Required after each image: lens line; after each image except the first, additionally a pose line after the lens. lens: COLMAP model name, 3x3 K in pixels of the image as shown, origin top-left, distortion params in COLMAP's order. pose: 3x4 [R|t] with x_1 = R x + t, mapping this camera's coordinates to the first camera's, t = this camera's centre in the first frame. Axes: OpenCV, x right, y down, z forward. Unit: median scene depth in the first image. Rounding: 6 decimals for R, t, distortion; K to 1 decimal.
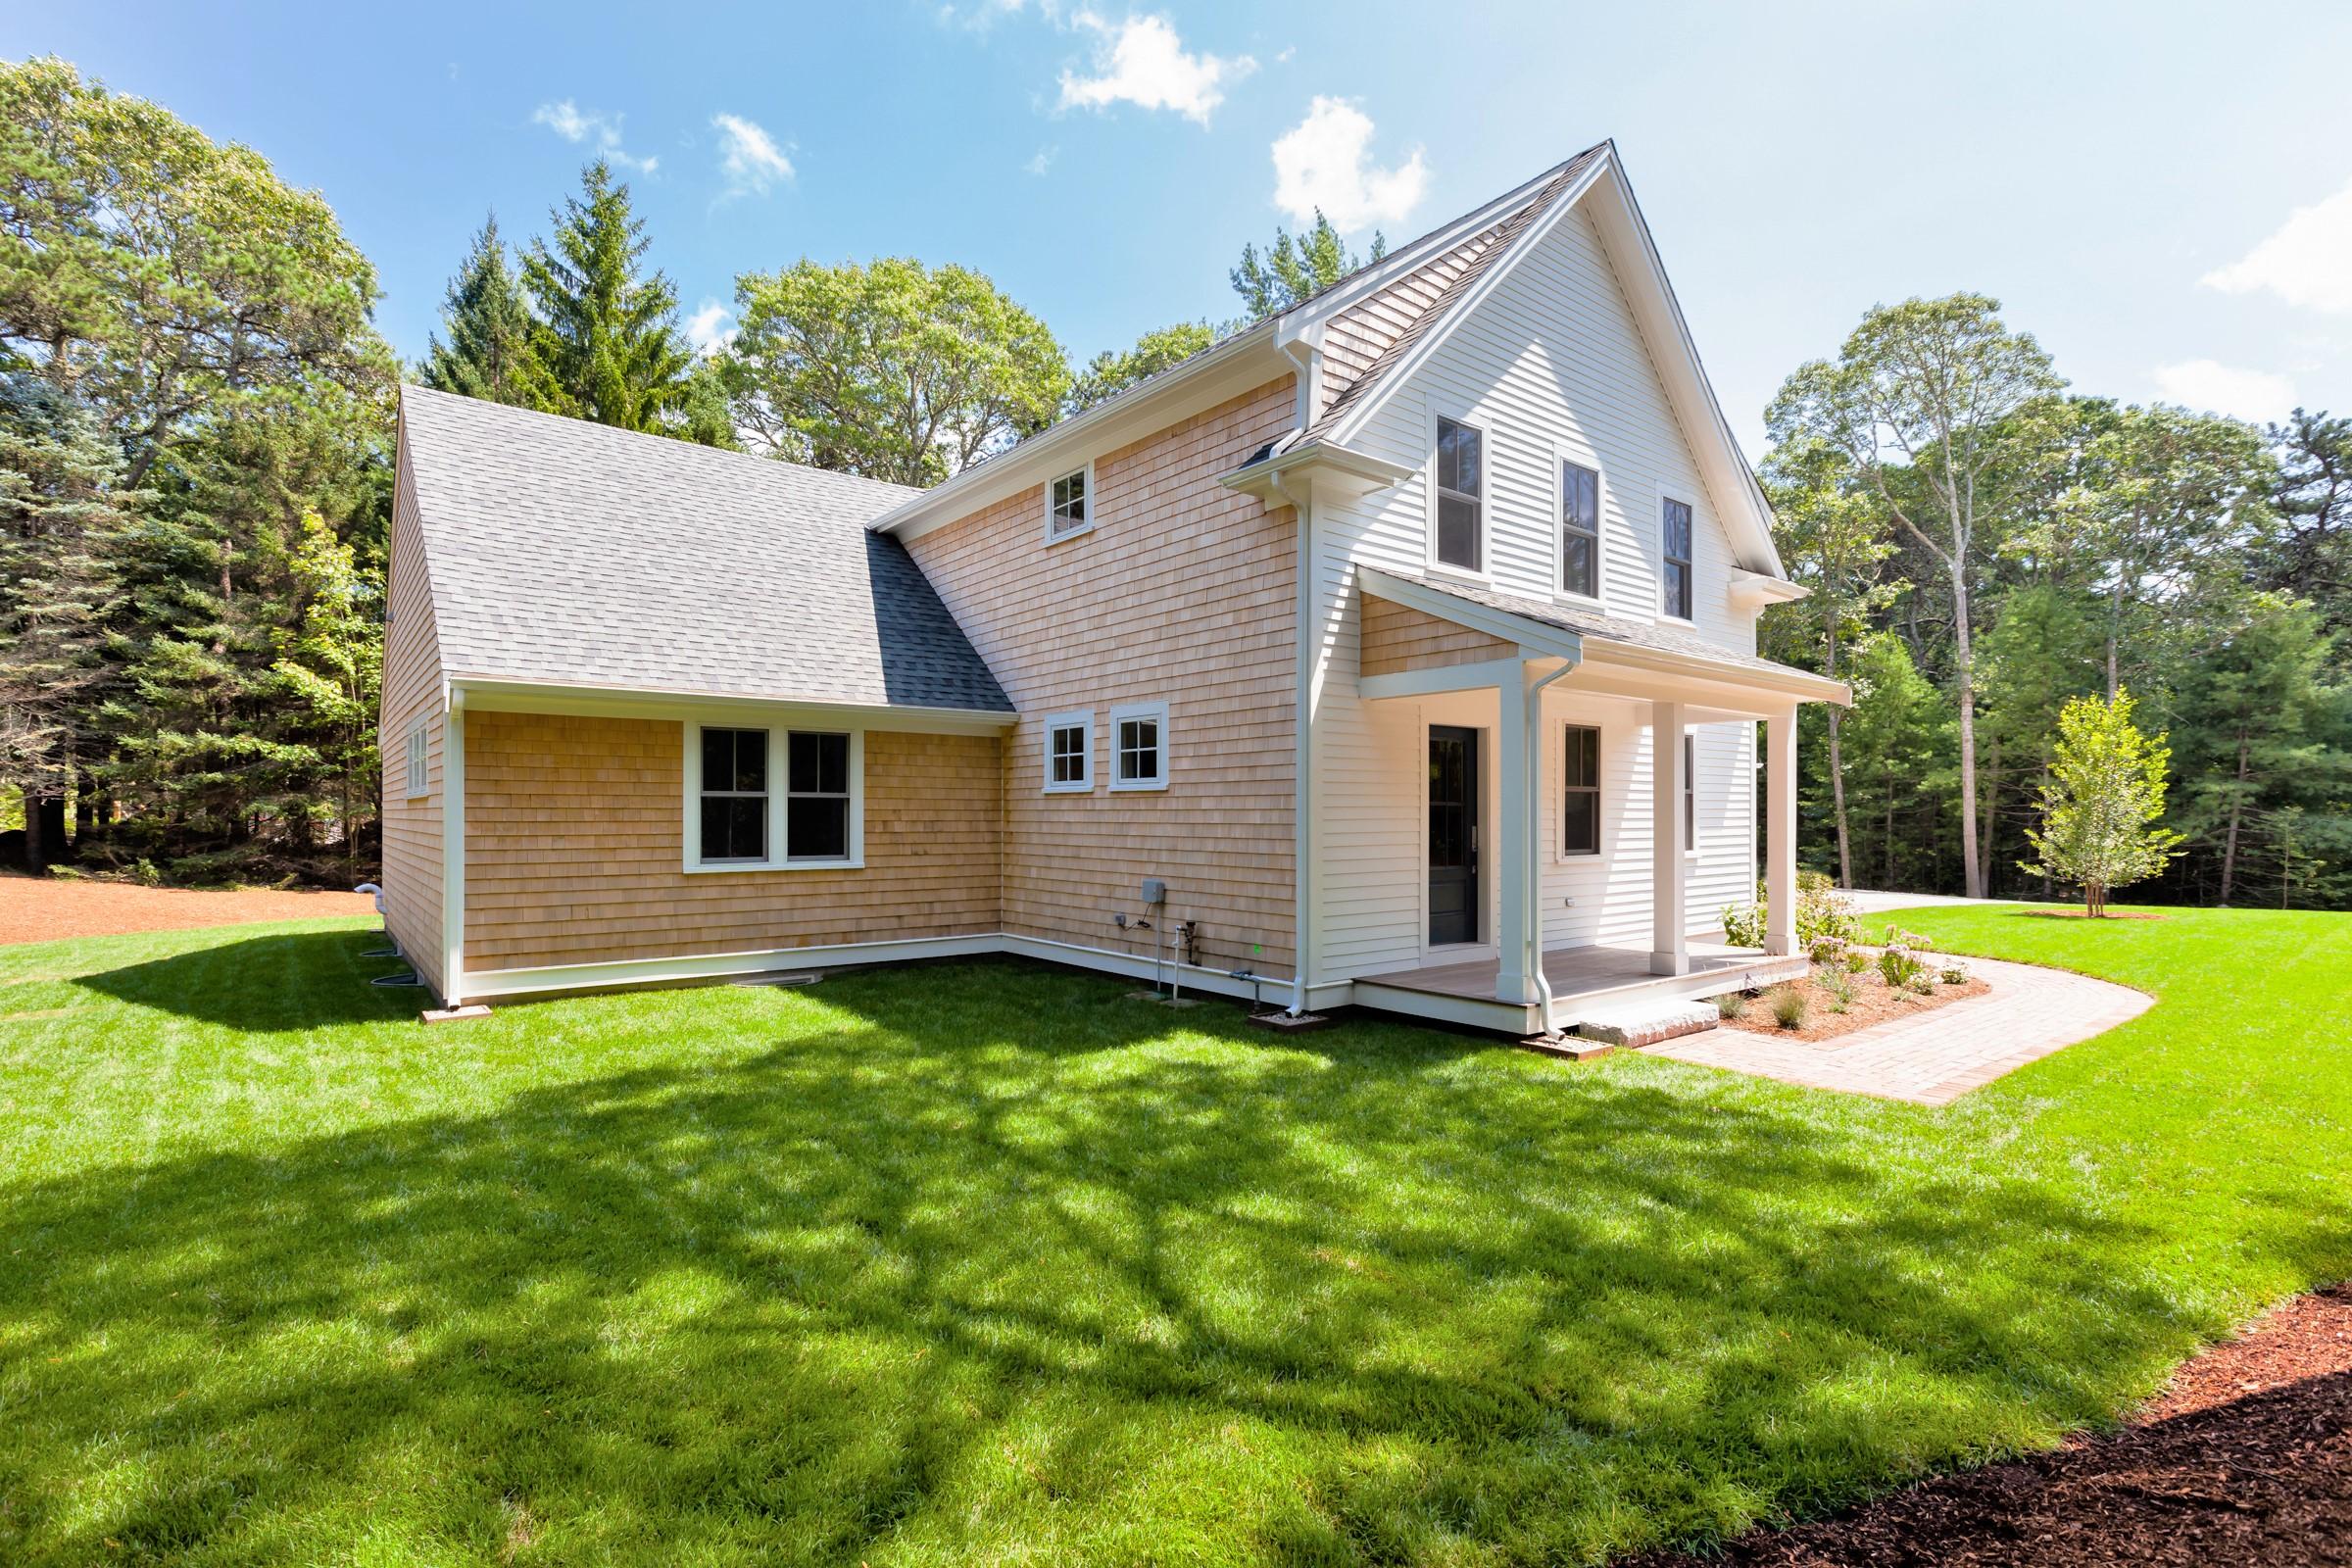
lens RADIAL K [[1073.9, 0, 1159.2], [0, 1073.9, 780.6], [0, 0, 1]] dist [0.003018, 0.001766]
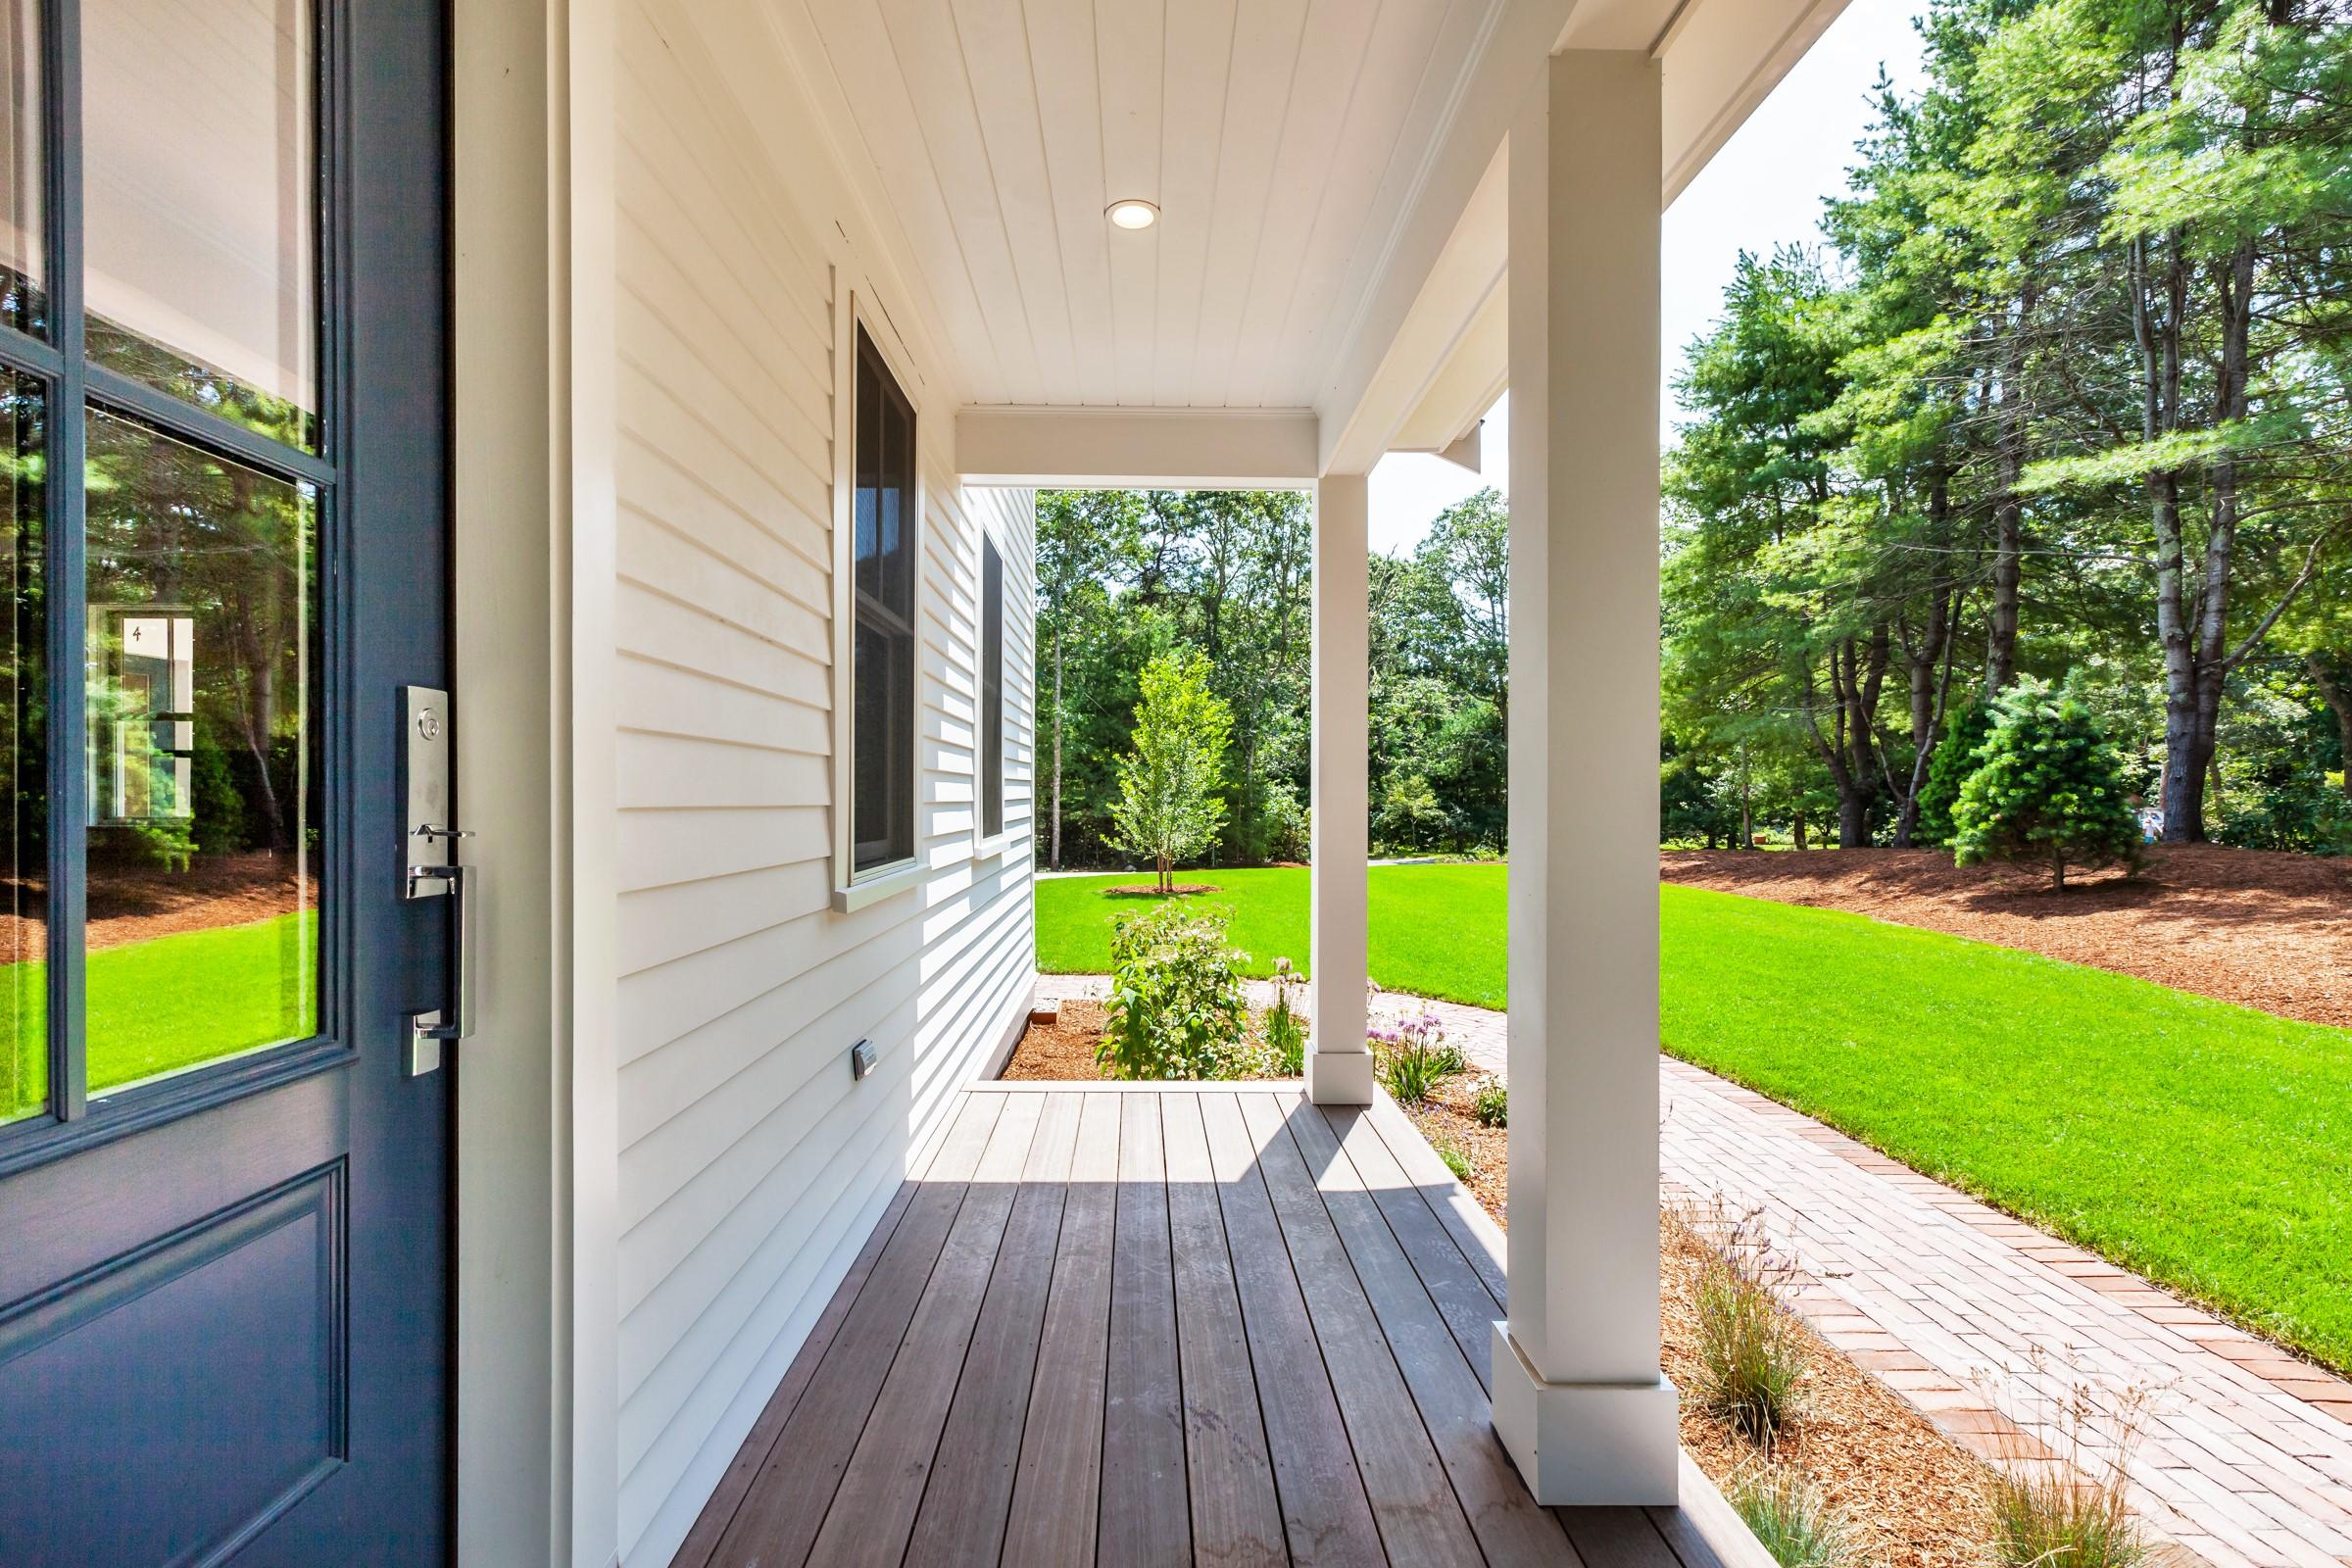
lens RADIAL K [[1073.9, 0, 1162.8], [0, 1073.9, 797.1], [0, 0, 1]] dist [0.003018, 0.001766]
pose [[0.605887, -0.001485, 0.795549, 0.068744], [-0.025449, 0.999450, 0.021248, 0.013915], [-0.795144, -0.033120, 0.605516, 0.239533]]
